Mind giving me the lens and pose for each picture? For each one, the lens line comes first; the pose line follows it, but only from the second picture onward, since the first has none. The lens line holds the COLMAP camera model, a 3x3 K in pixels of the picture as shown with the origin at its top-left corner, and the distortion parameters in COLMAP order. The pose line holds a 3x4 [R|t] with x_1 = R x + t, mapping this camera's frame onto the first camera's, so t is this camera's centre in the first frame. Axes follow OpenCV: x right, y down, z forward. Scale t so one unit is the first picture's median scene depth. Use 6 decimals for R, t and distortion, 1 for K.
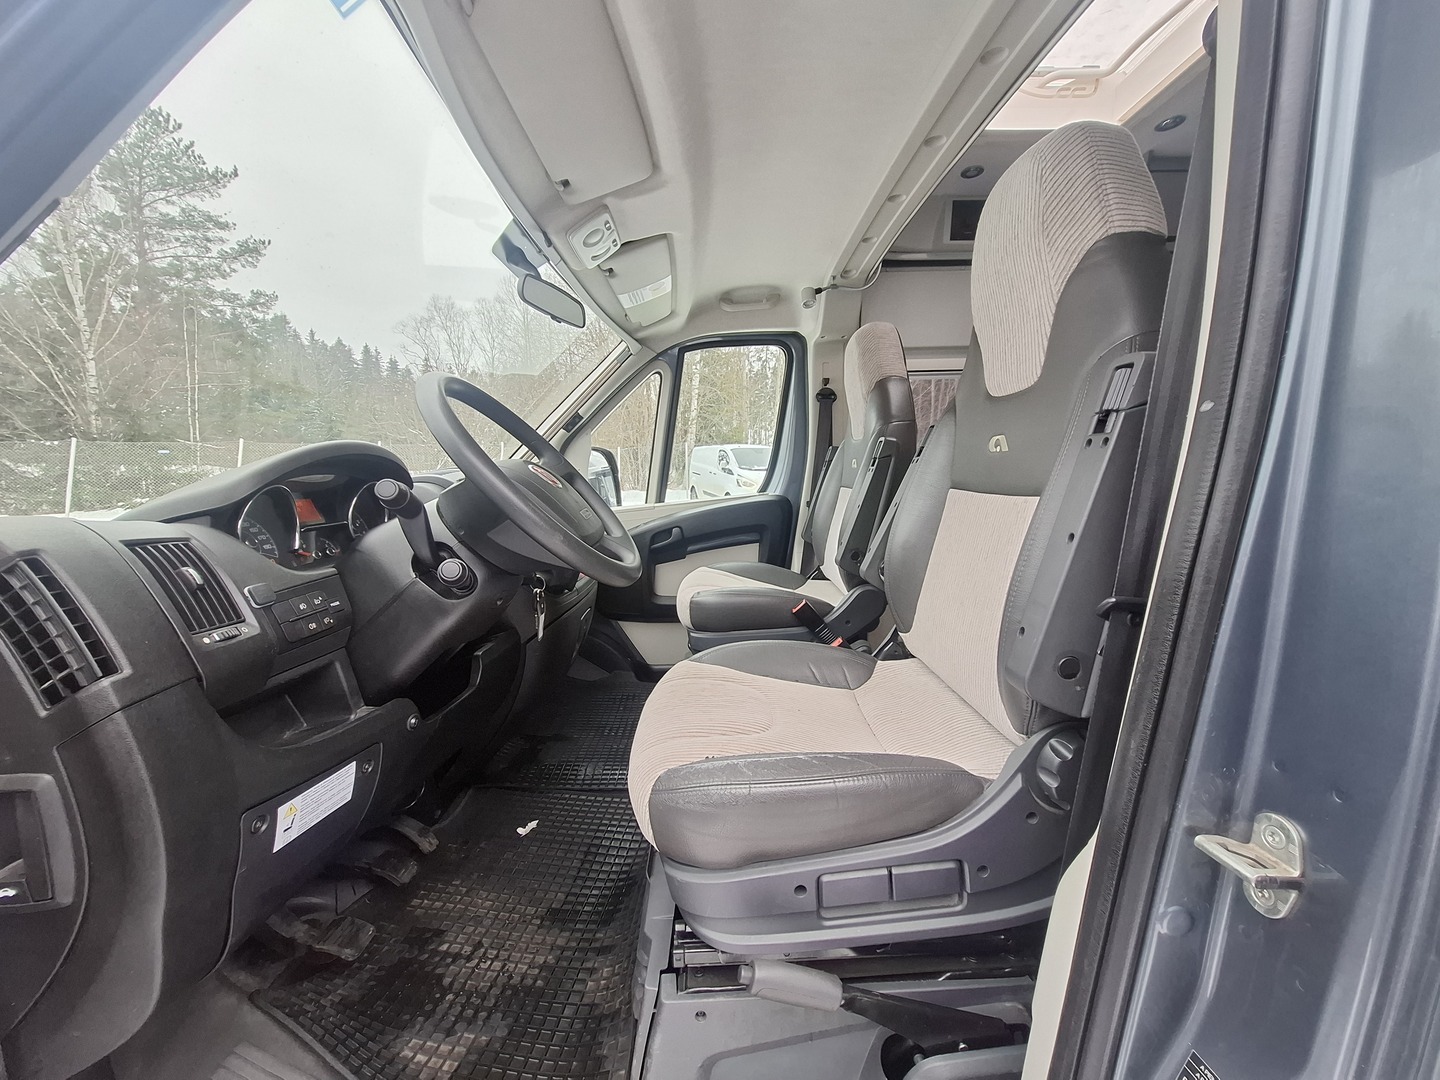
lens RADIAL K [[565.0, 0, 719.3], [0, 565.0, 542.6], [0, 0, 1]] dist [-0.000706, 0.000358]
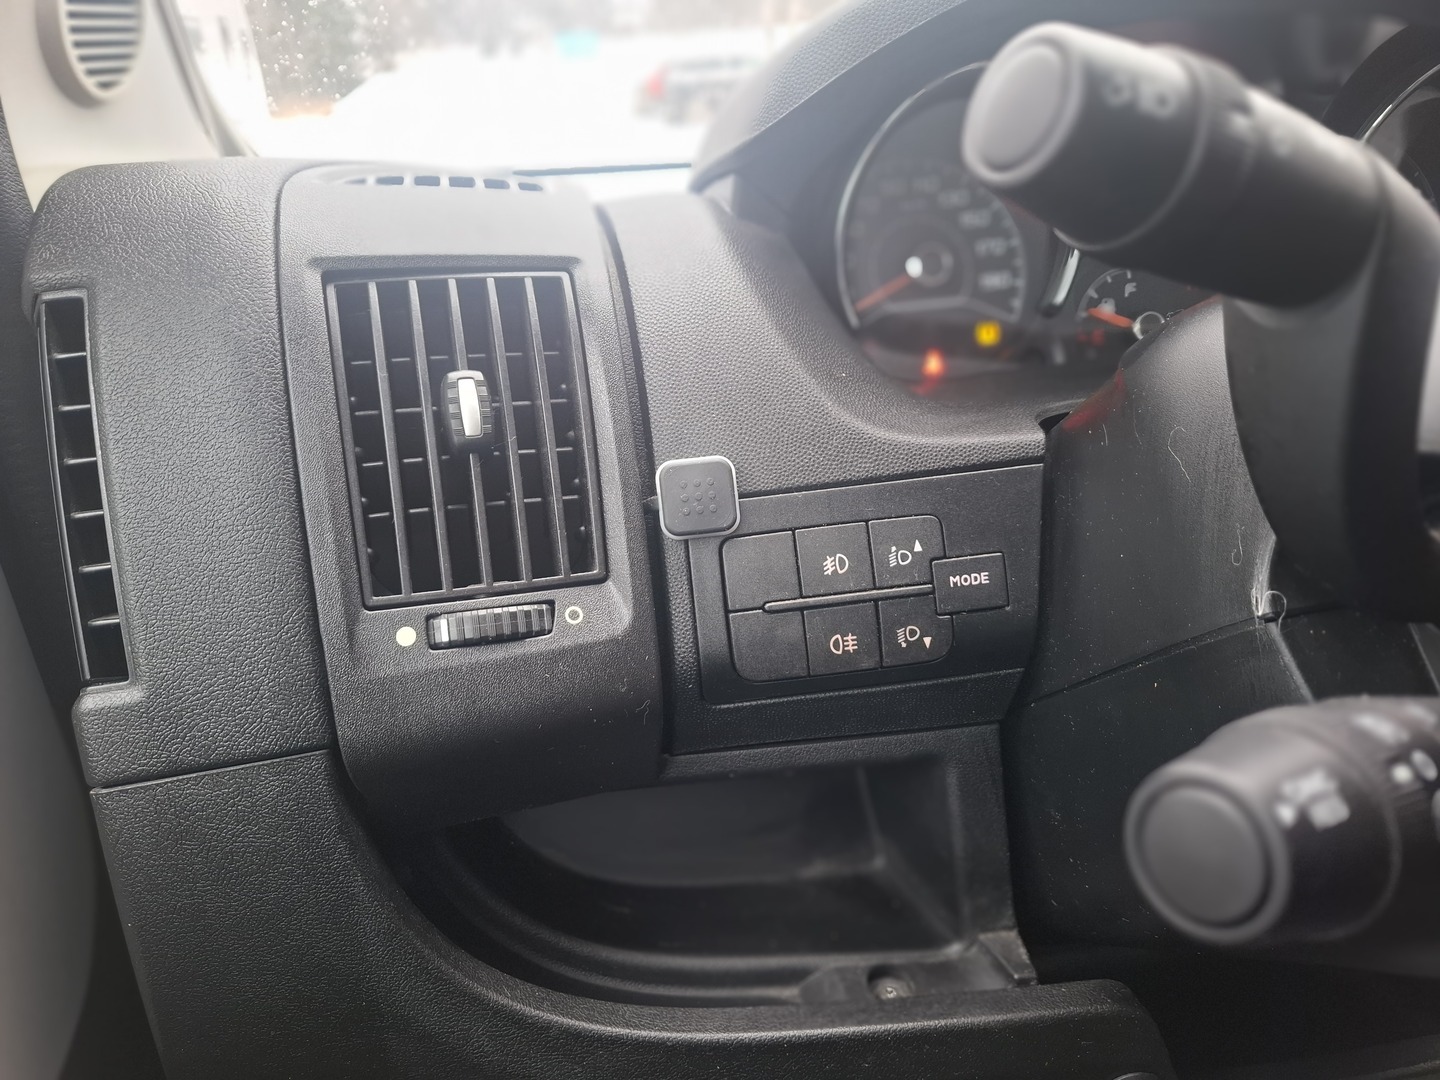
lens RADIAL K [[993.2, 0, 720.5], [0, 993.2, 547.7], [0, 0, 1]] dist [0.031869, -0.011141]
pose [[0.217066, 0.419931, -0.881215, -0.331241], [-0.080379, 0.907363, 0.412592, -0.083031], [0.972842, -0.018729, 0.230711, 0.823759]]
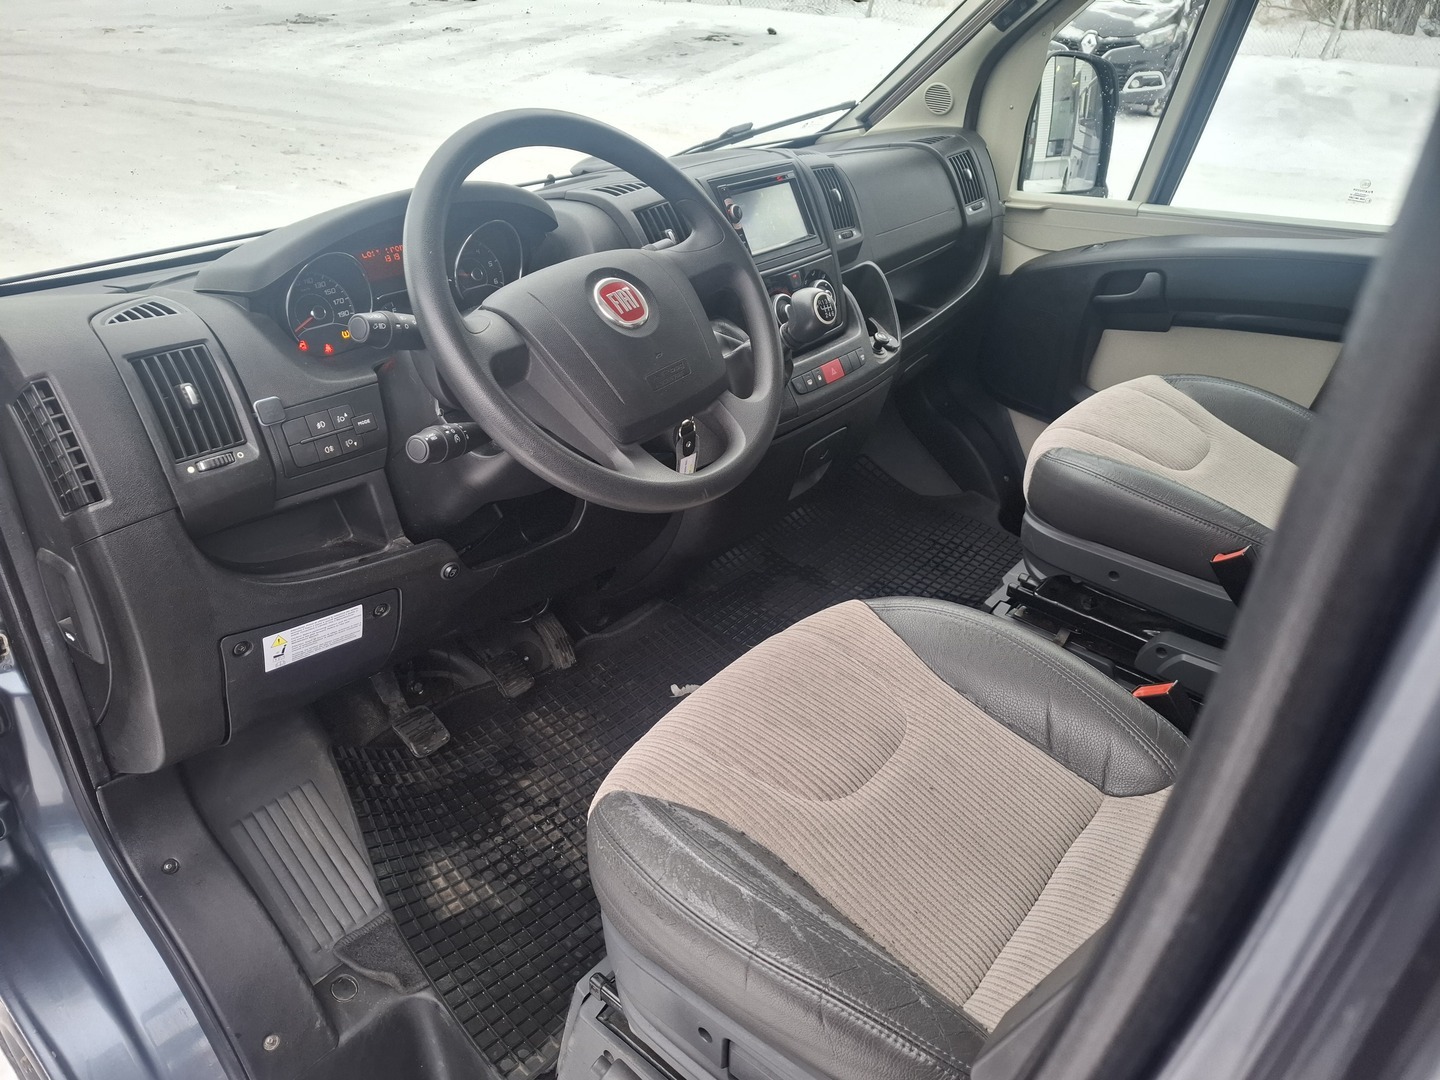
lens RADIAL K [[993.2, 0, 716.7], [0, 993.2, 513.1], [0, 0, 1]] dist [0.031869, -0.011141]
pose [[0.758574, 0.372294, -0.534754, 0.560295], [-0.140841, 0.894979, 0.423291, -0.481048], [0.636183, -0.245783, 0.731343, 0.241885]]
